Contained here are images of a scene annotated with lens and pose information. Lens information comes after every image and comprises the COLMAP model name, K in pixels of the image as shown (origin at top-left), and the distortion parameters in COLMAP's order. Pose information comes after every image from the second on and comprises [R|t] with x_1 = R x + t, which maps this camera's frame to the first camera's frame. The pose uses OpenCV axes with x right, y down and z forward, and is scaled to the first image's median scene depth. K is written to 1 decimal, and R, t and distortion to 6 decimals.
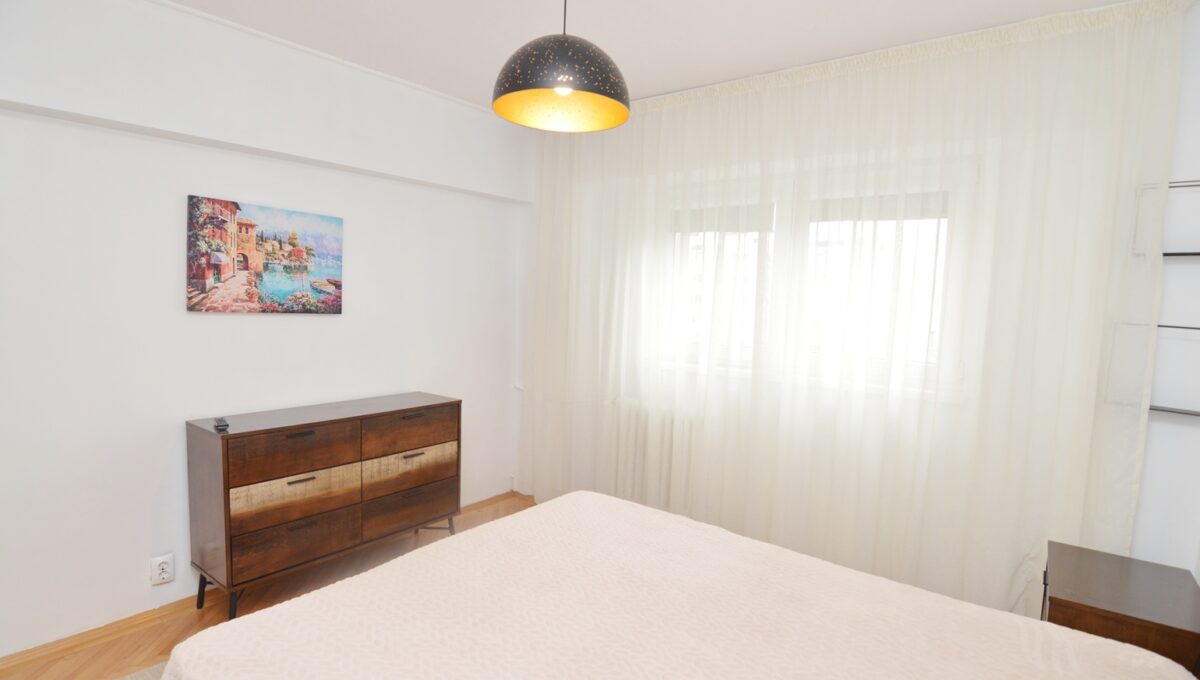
lens RADIAL K [[589.0, 0, 595.7], [0, 589.0, 339.5], [0, 0, 1]] dist [-0.005037, -0.011073]
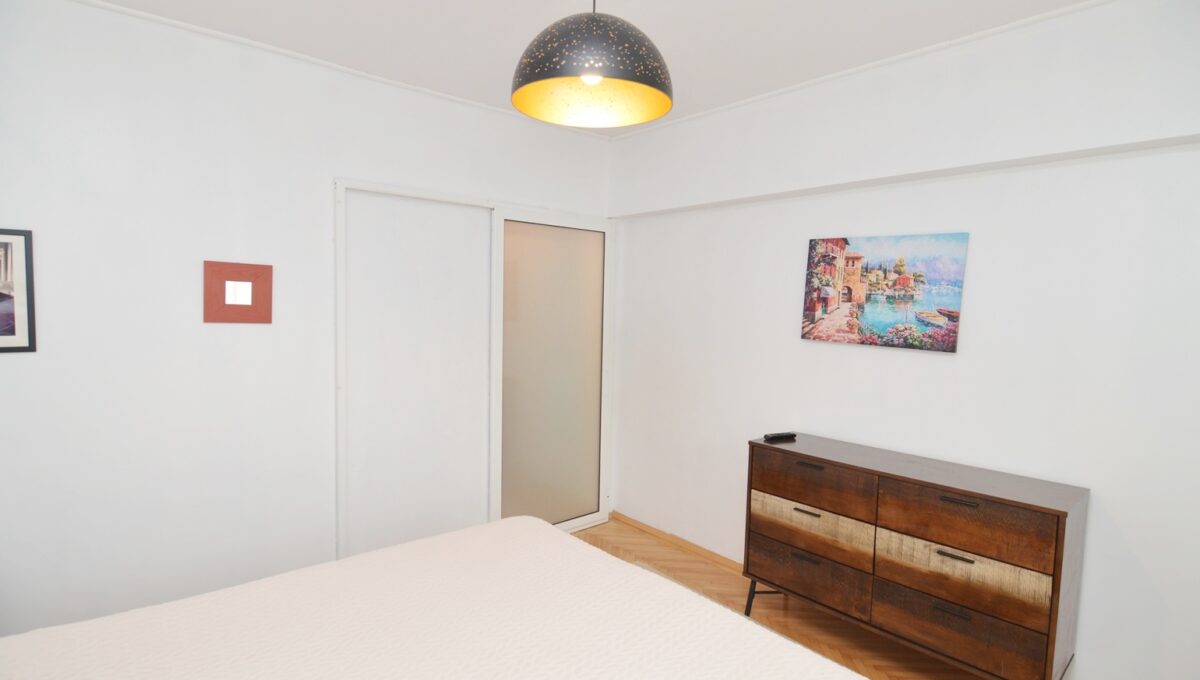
lens RADIAL K [[589.0, 0, 595.7], [0, 589.0, 339.5], [0, 0, 1]] dist [-0.005037, -0.011073]
pose [[-0.188100, 0.024369, -0.981847, 0.493886], [-0.103245, 0.993663, 0.044442, -0.051824], [0.976708, 0.109731, -0.184392, 0.749661]]
